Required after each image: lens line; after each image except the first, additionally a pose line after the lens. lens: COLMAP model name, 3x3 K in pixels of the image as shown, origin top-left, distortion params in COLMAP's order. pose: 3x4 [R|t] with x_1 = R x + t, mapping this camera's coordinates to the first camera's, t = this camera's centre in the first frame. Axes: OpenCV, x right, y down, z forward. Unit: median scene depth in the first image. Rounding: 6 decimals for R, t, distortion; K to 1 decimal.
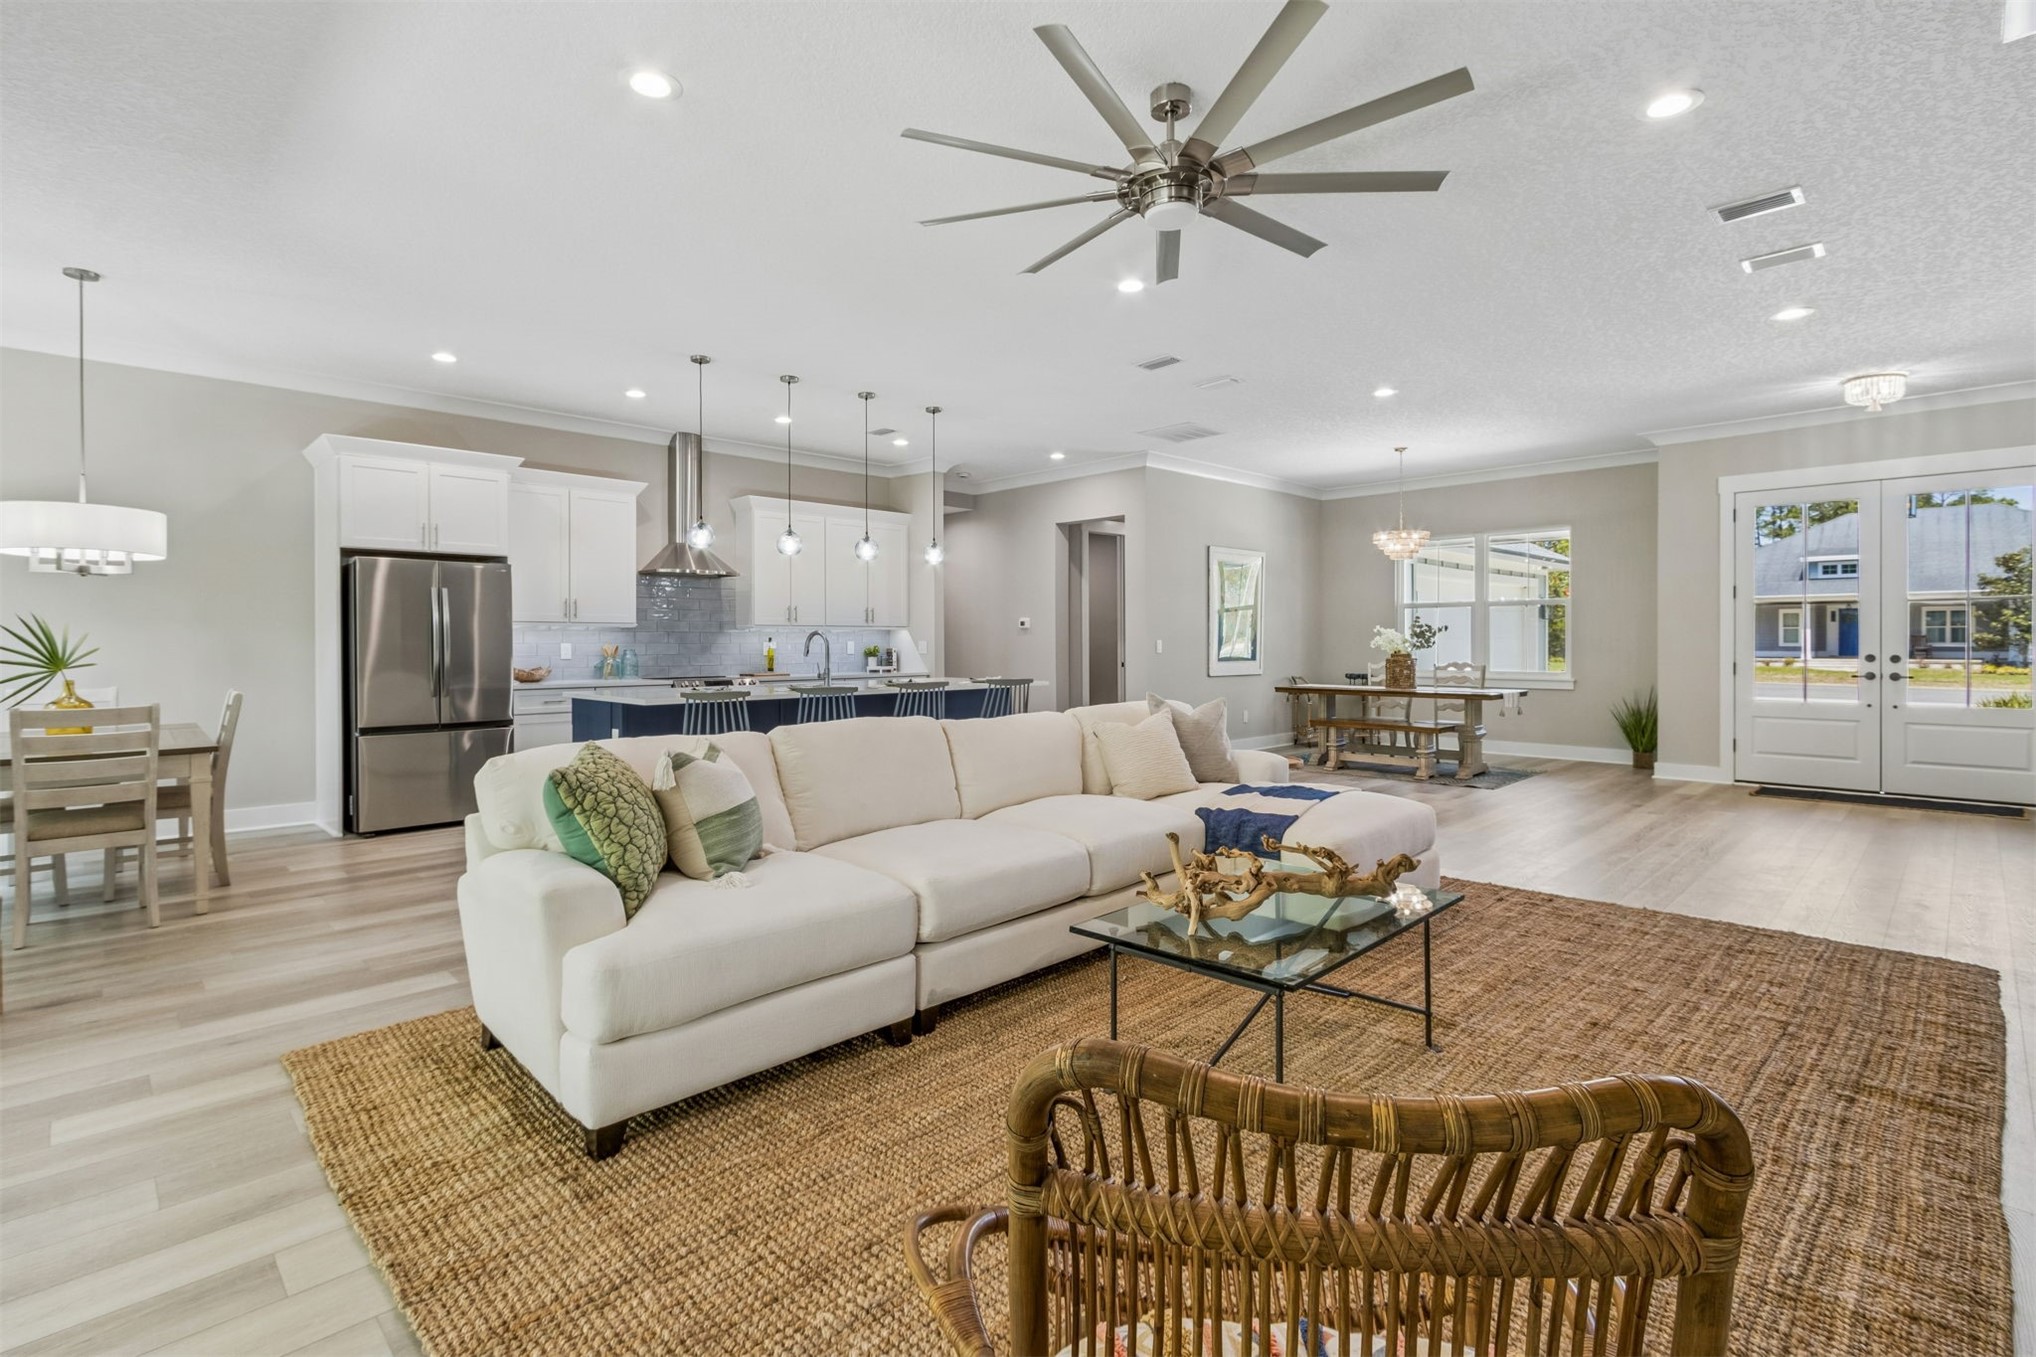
lens RADIAL K [[959.6, 0, 1002.4], [0, 959.6, 649.3], [0, 0, 1]] dist [0.005475, -0.000074]
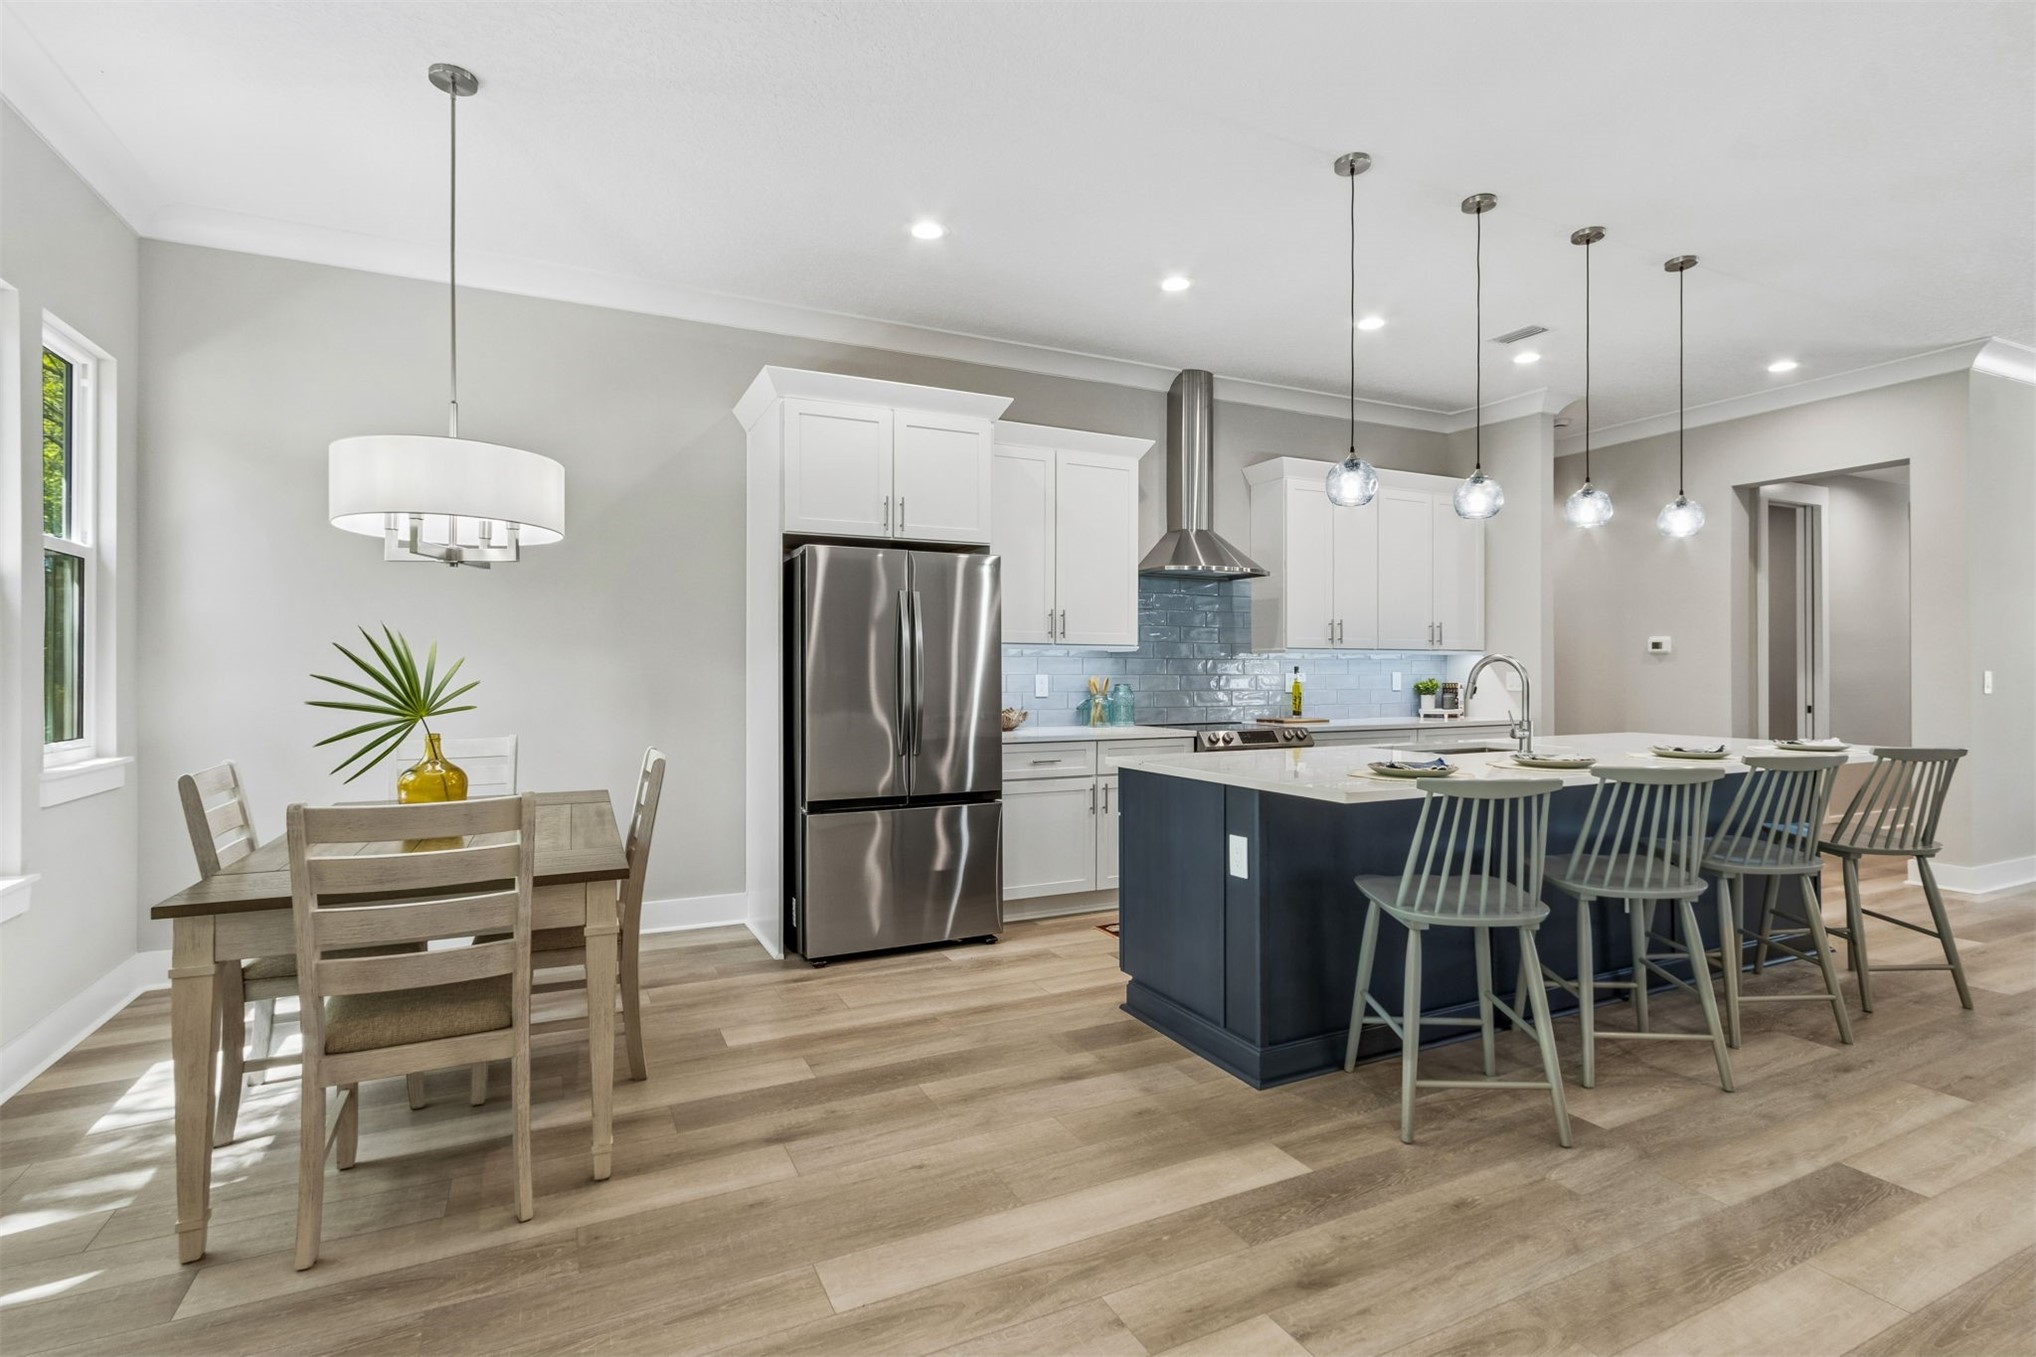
lens RADIAL K [[959.6, 0, 1001.4], [0, 959.6, 674.4], [0, 0, 1]] dist [0.005475, -0.000074]
pose [[0.946666, 0.003142, -0.322201, -0.240243], [-0.004536, 0.999983, -0.003576, -0.003405], [0.322185, 0.004847, 0.946664, 0.302600]]
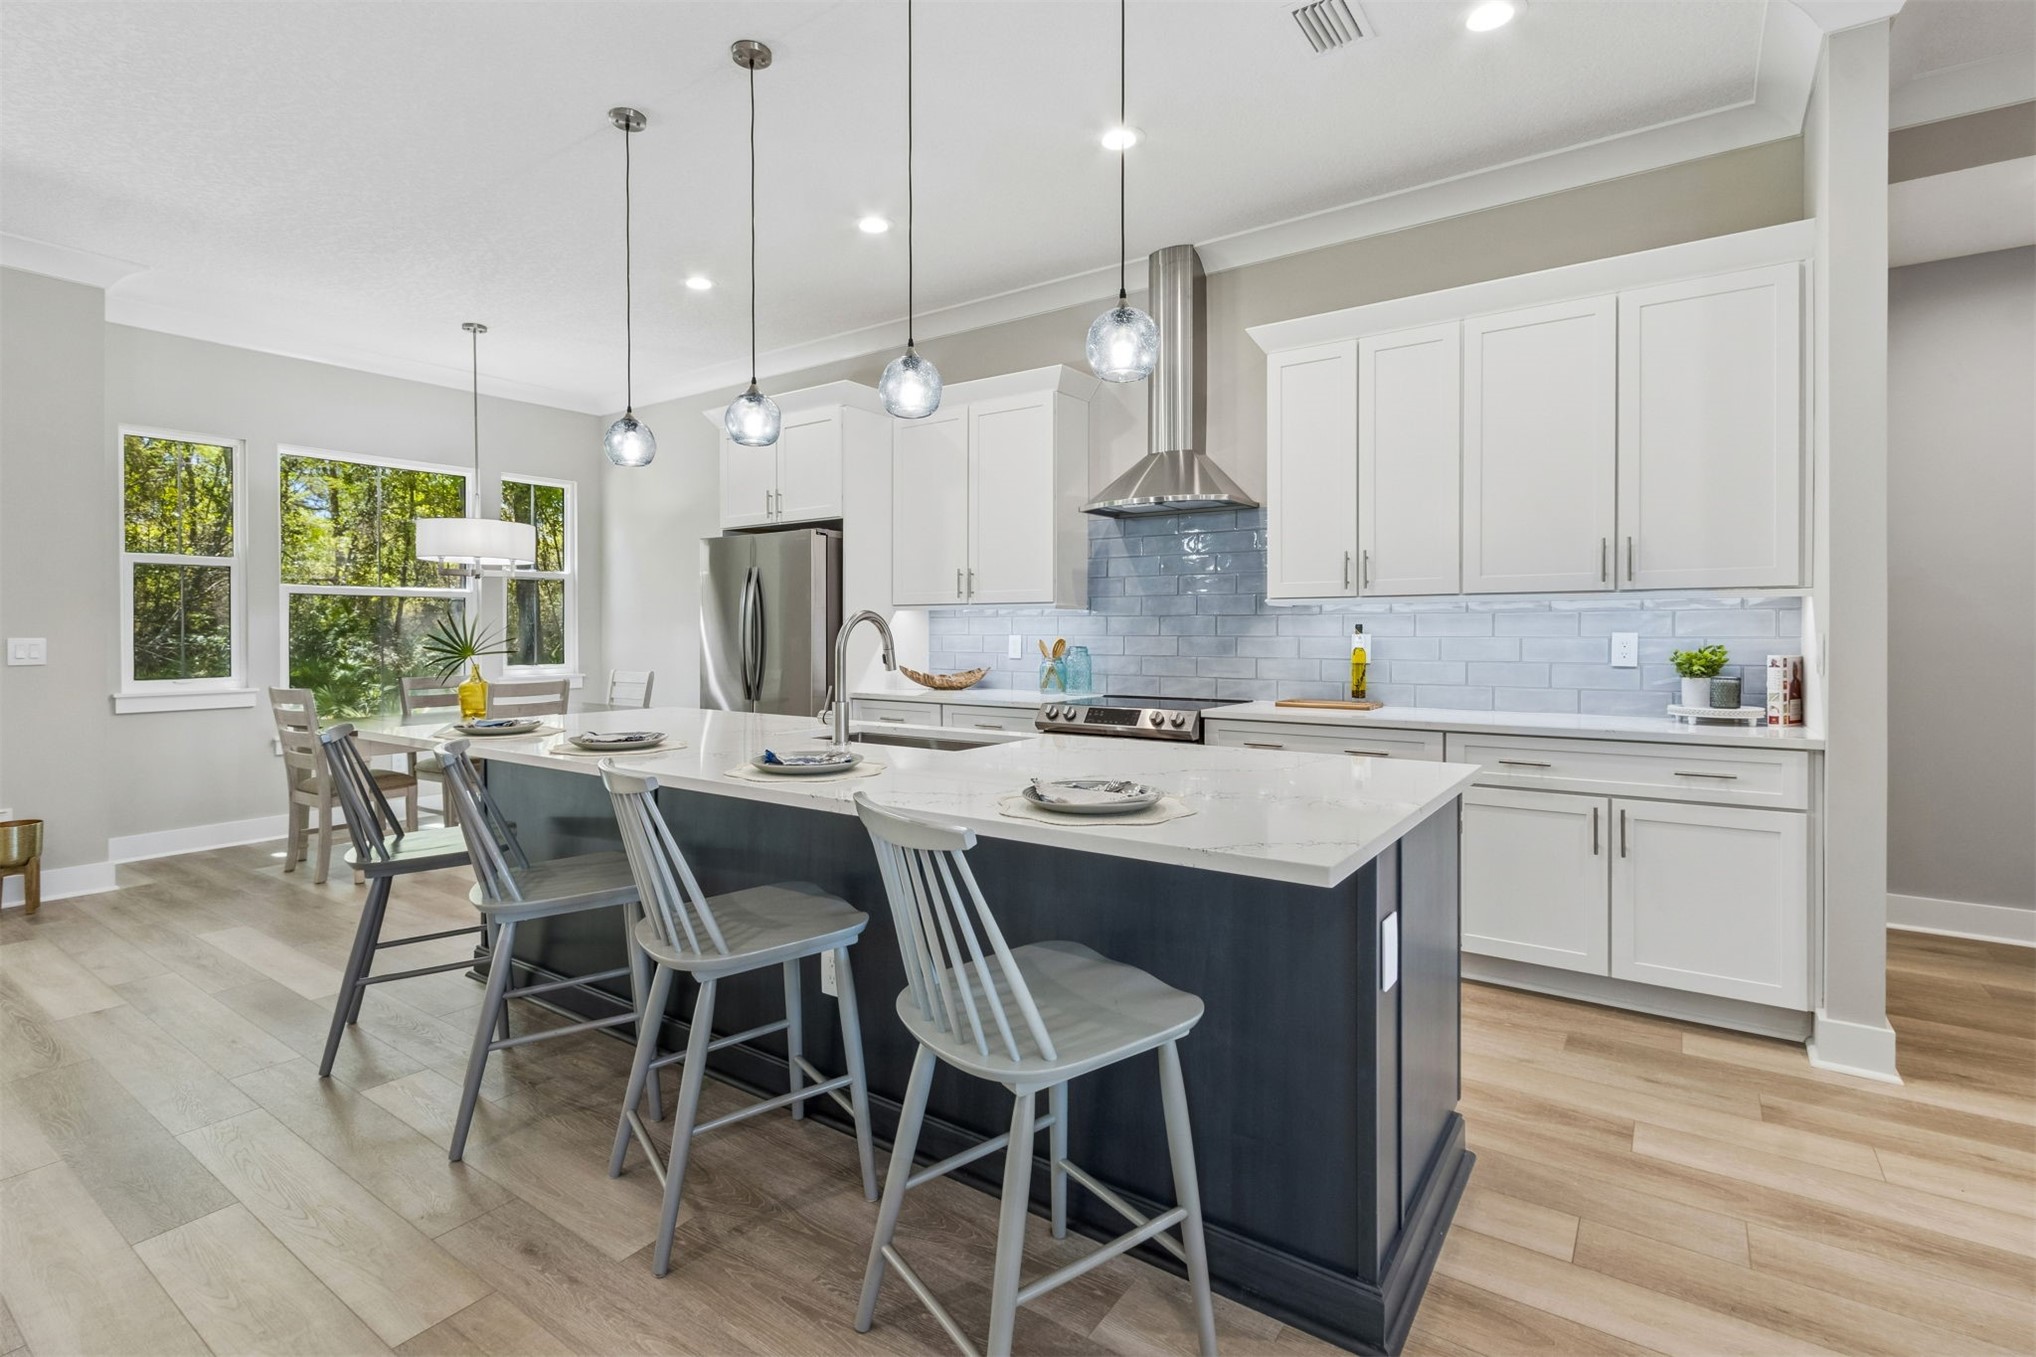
lens RADIAL K [[959.6, 0, 983.4], [0, 959.6, 633.9], [0, 0, 1]] dist [0.005475, -0.000074]
pose [[0.159733, 0.003596, -0.987154, 0.192973], [-0.006946, 0.999973, 0.002519, -0.008345], [0.987136, 0.006454, 0.159754, 0.821361]]
